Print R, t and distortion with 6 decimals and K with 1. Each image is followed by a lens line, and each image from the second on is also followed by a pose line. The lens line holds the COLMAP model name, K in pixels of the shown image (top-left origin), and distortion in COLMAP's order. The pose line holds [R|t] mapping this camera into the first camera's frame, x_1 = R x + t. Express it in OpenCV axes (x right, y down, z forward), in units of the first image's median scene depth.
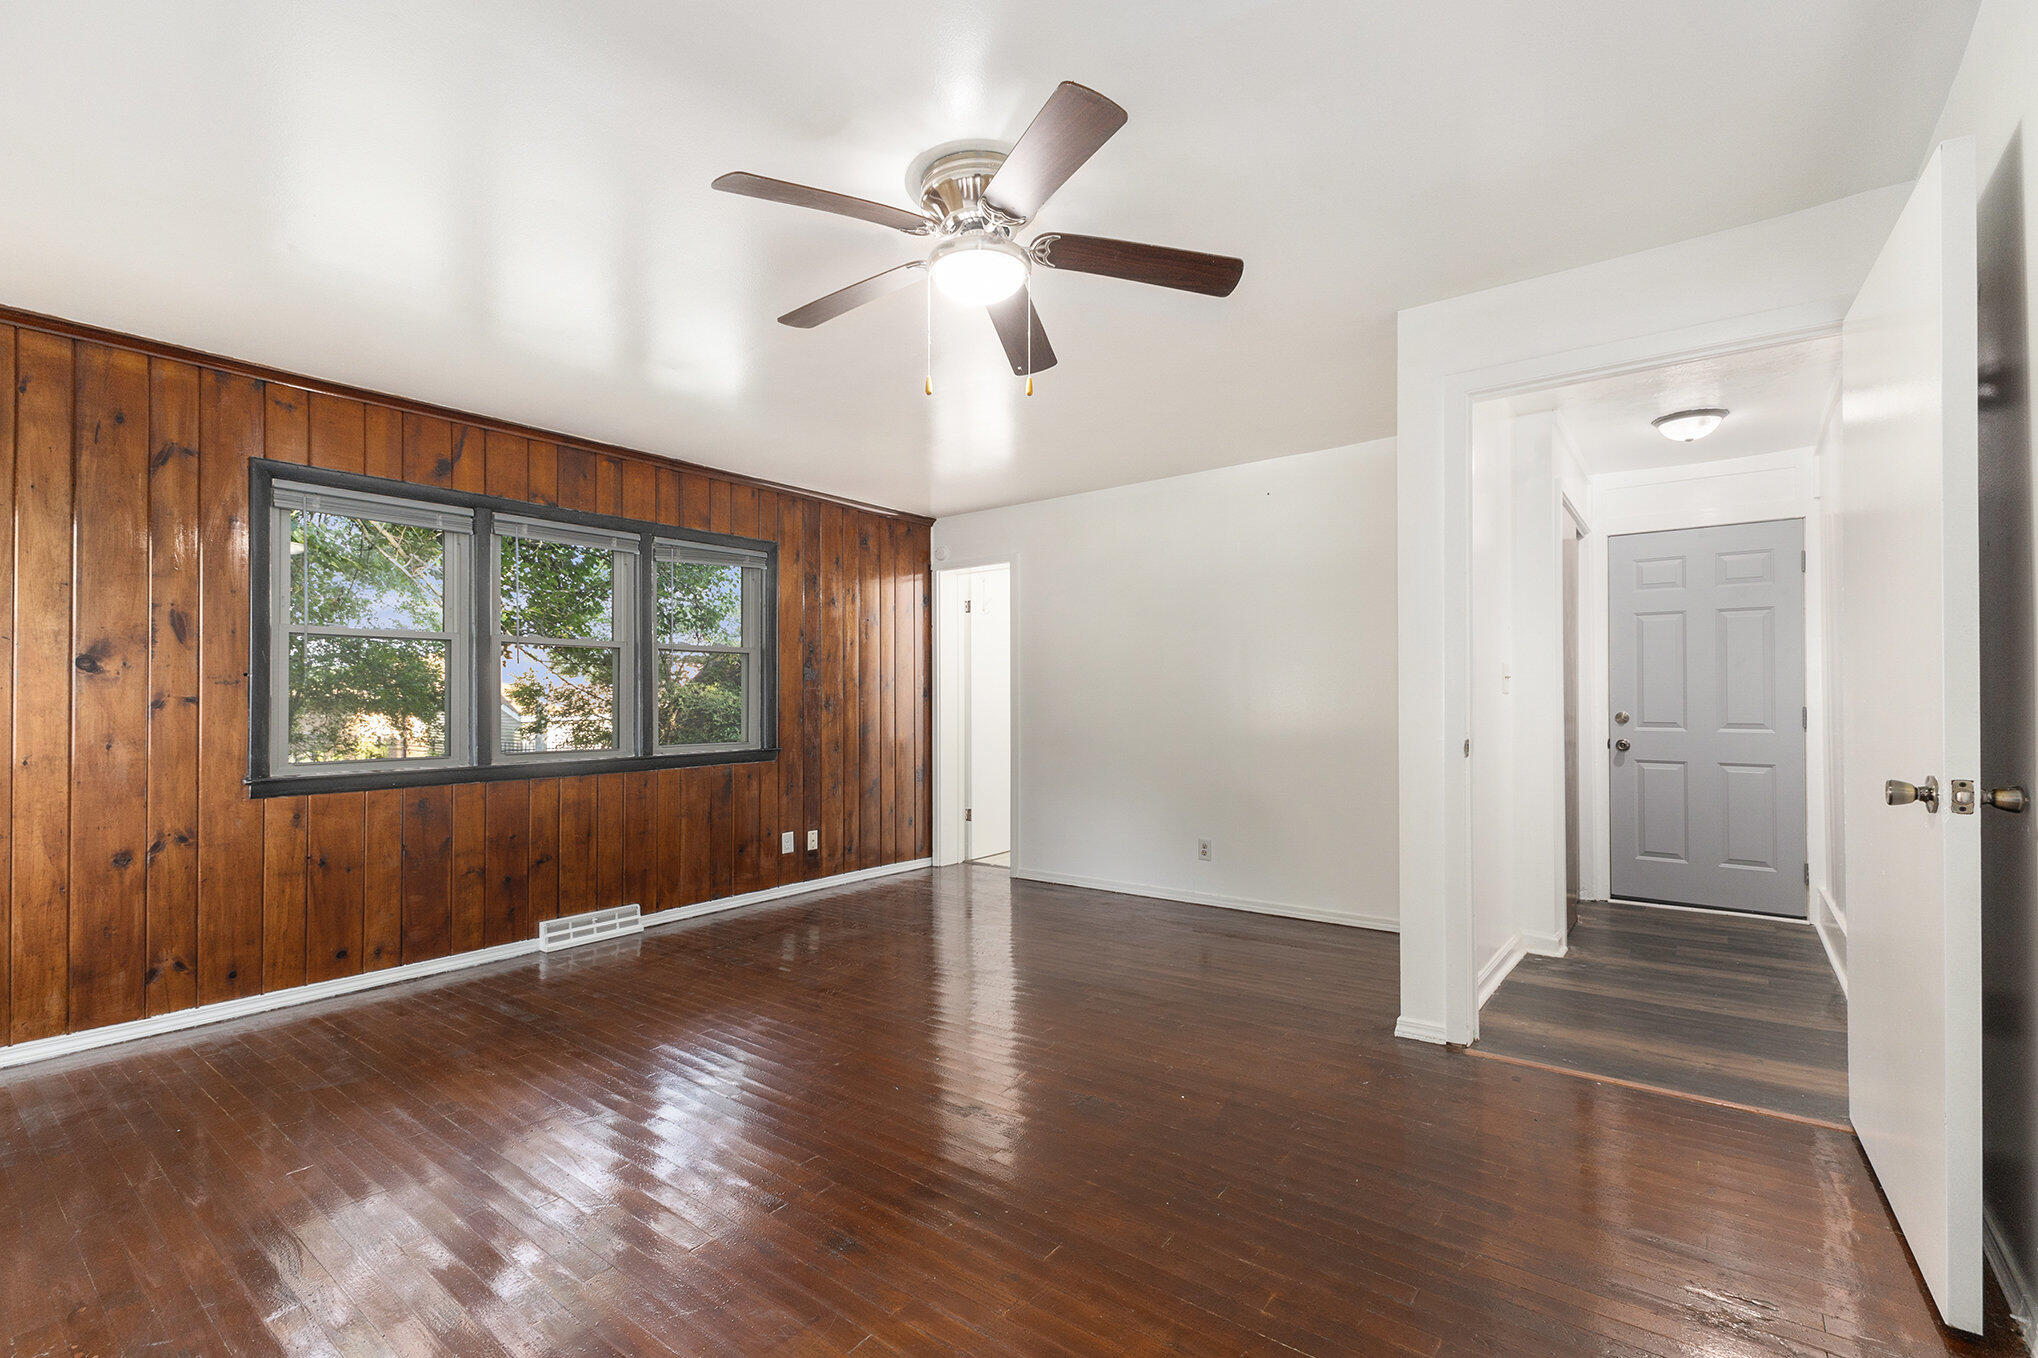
lens RADIAL K [[908.3, 0, 1010.2], [0, 908.3, 680.7], [0, 0, 1]] dist [-0.004915, -0.000631]
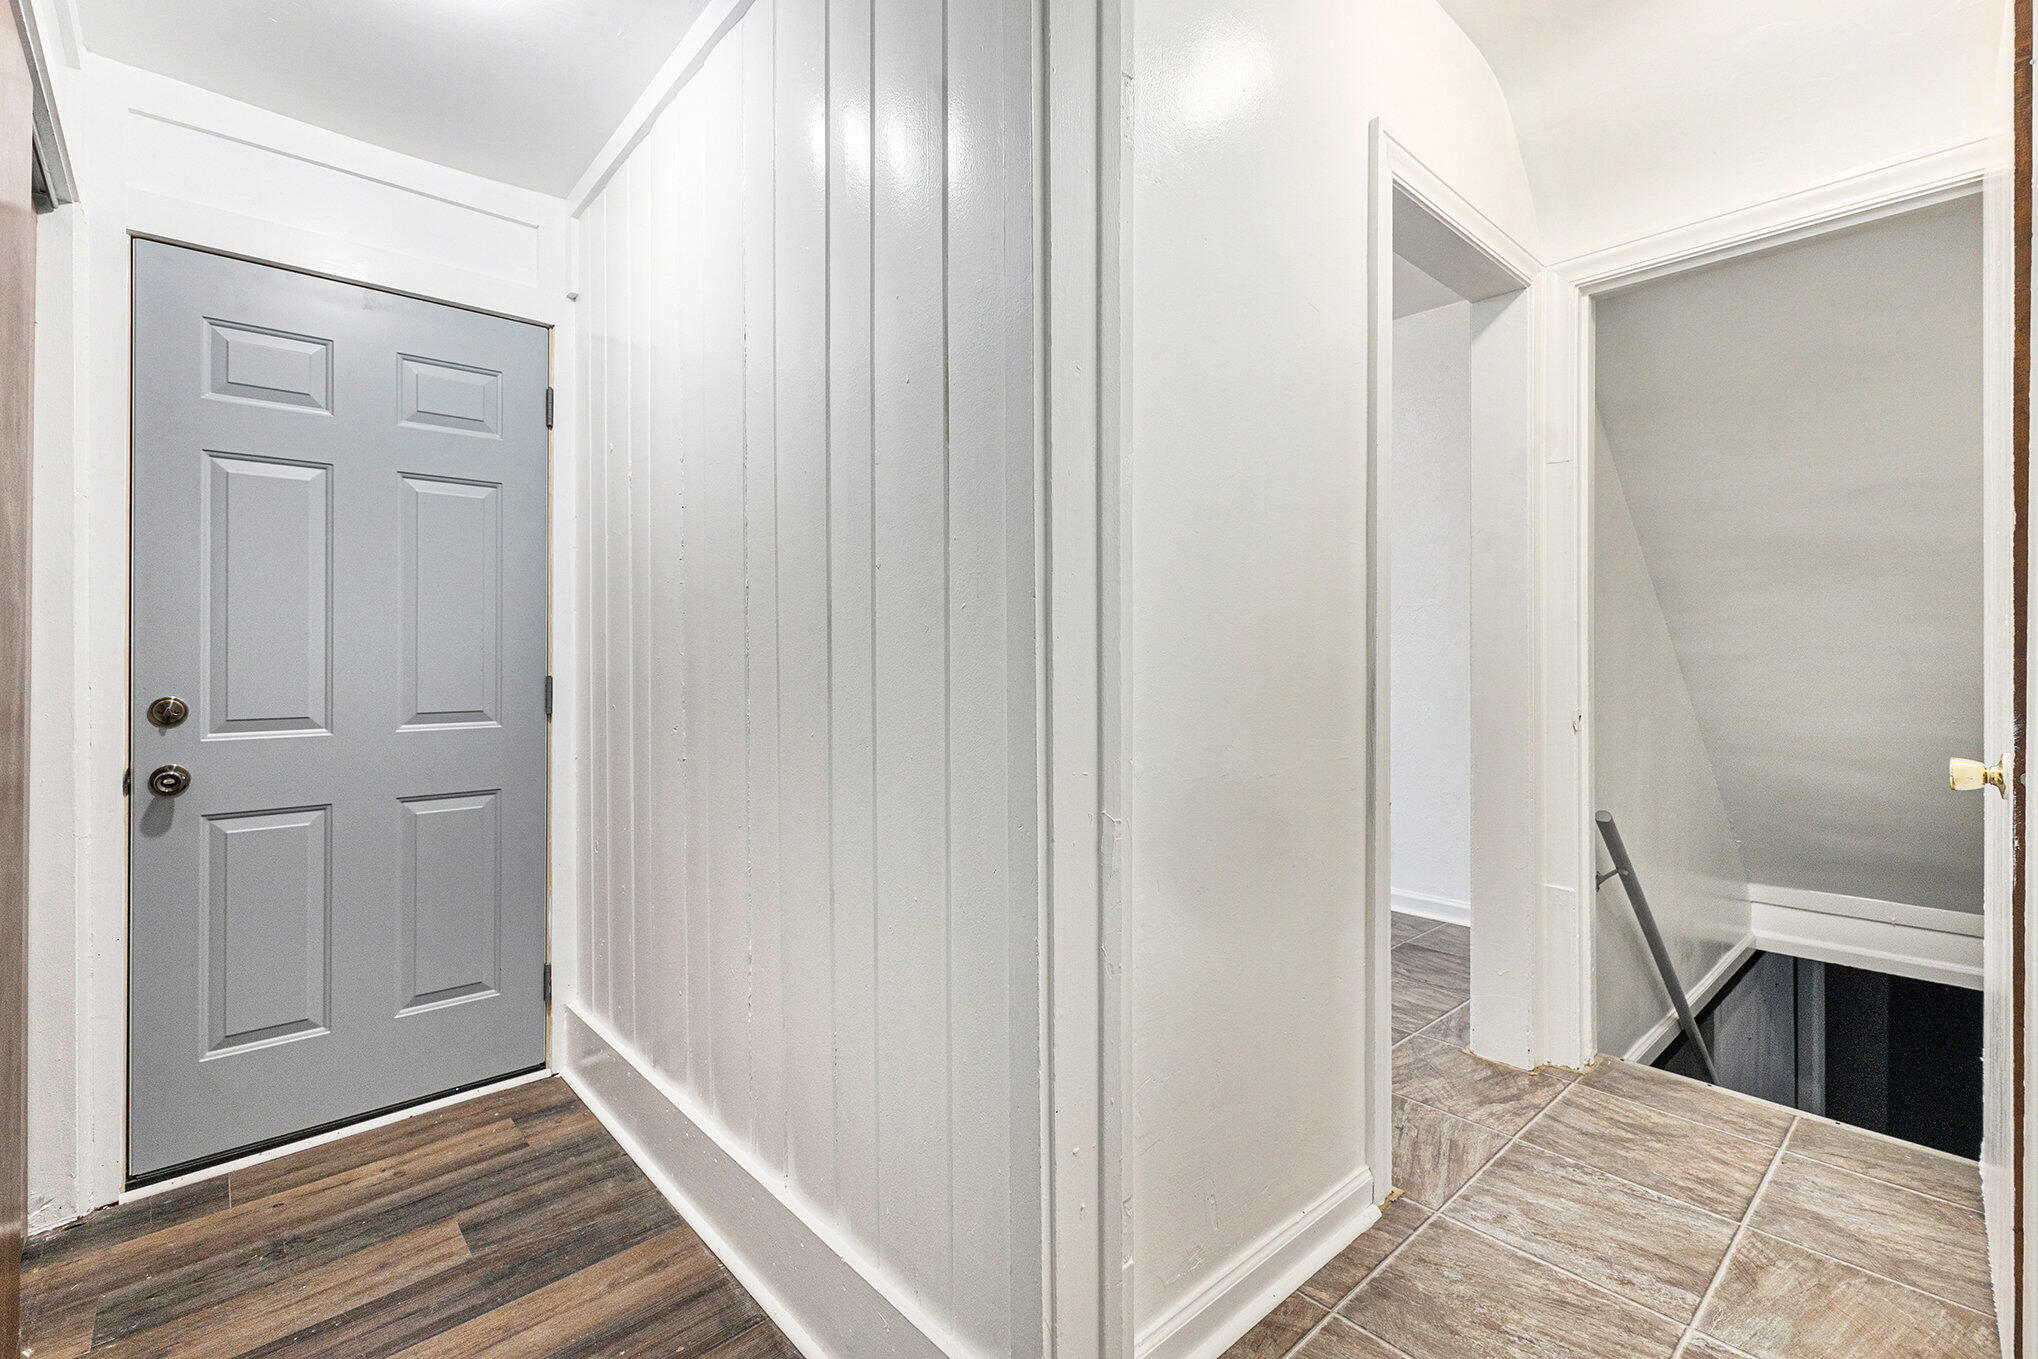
lens RADIAL K [[908.3, 0, 1009.4], [0, 908.3, 657.8], [0, 0, 1]] dist [-0.004915, -0.000631]
pose [[0.171666, 0.005220, 0.985141, 0.359253], [-0.015123, 0.999882, -0.002663, 0.014191], [-0.985039, -0.014441, 0.171725, 0.584345]]
